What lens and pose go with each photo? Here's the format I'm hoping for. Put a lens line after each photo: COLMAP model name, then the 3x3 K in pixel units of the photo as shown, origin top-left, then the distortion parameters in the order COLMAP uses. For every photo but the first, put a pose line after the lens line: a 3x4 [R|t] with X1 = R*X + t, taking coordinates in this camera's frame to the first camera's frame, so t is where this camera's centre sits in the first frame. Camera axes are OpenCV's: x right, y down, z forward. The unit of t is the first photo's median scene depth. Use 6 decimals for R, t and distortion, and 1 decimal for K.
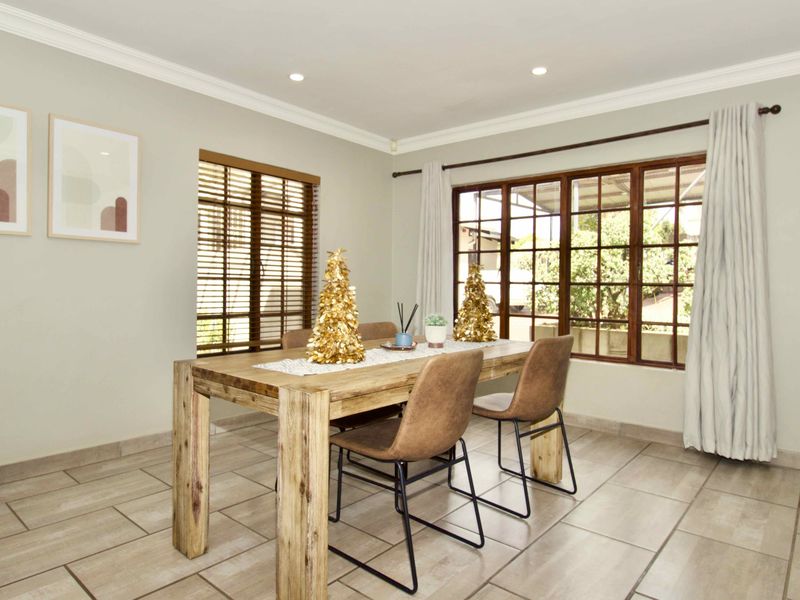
lens RADIAL K [[479.6, 0, 400.0], [0, 479.6, 300.0], [0, 0, 1]] dist [-0.041402, 0.000123]
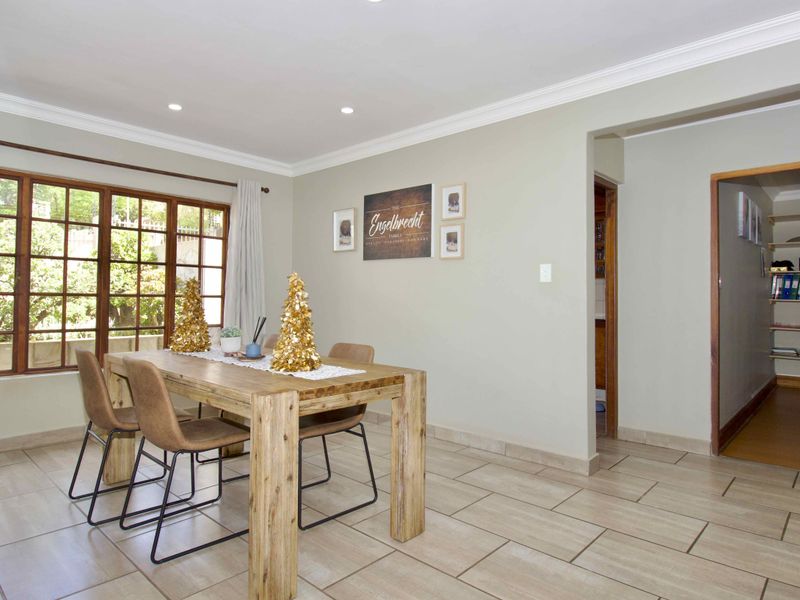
lens RADIAL K [[489.7, 0, 400.0], [0, 489.7, 300.0], [0, 0, 1]] dist [-0.172710, -0.000694]
pose [[0.018827, -0.004636, 0.999812, -0.869006], [0.015718, 0.999867, 0.004341, -0.023820], [-0.999699, 0.015633, 0.018897, 0.499983]]
